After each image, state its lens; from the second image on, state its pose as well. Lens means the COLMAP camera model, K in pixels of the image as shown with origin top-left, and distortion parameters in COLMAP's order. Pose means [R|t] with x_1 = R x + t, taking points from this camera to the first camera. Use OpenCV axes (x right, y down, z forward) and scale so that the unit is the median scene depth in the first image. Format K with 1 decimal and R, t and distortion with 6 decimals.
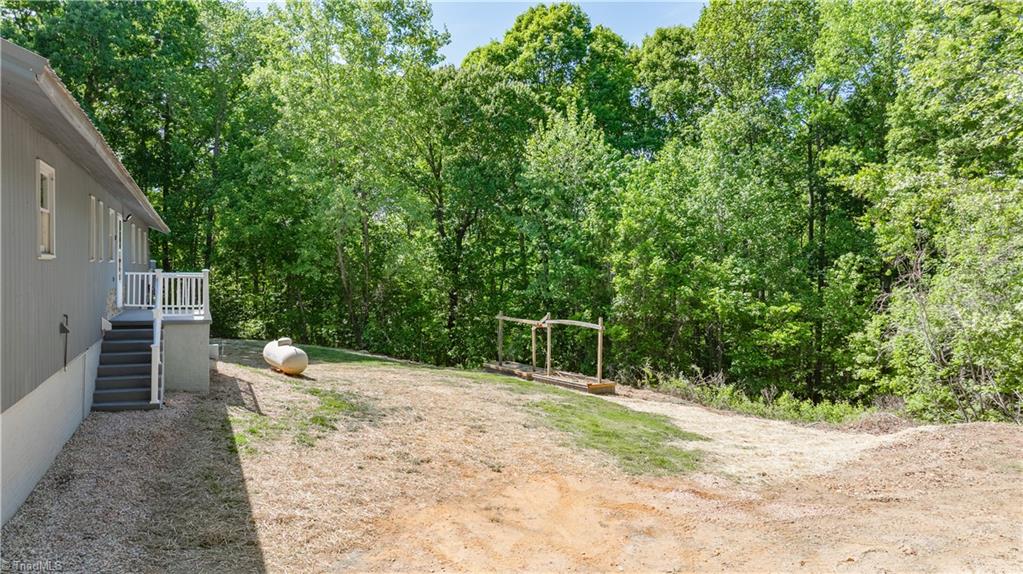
lens RADIAL K [[727.0, 0, 511.1], [0, 727.0, 283.9], [0, 0, 1]] dist [-0.031910, 0.027025]
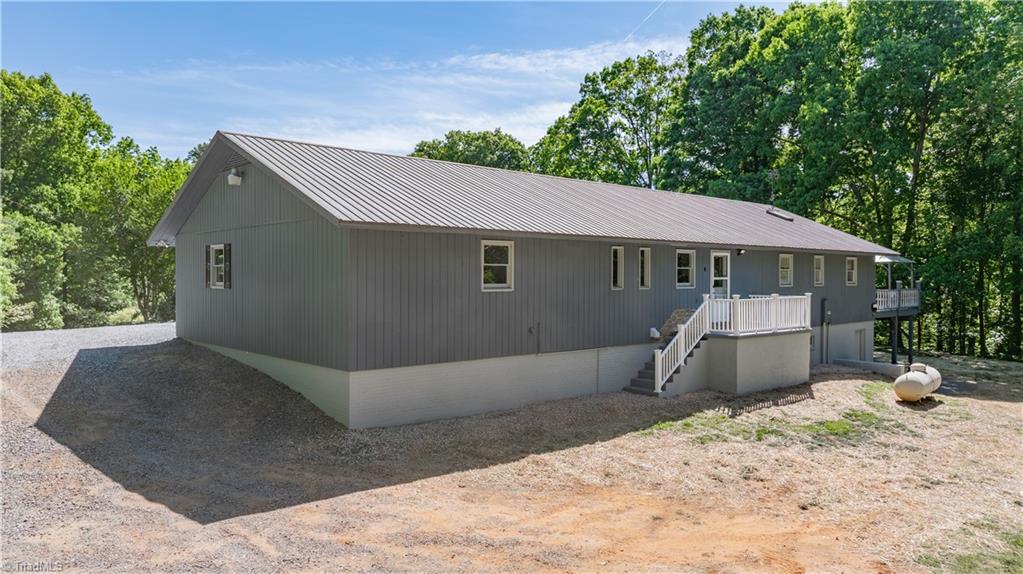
lens RADIAL K [[727.0, 0, 511.0], [0, 727.0, 286.0], [0, 0, 1]] dist [-0.031910, 0.027025]
pose [[0.310800, 0.004864, -0.950463, 0.958265], [-0.022729, 0.999739, -0.002316, -0.037443], [0.950204, 0.022323, 0.310829, 0.384800]]
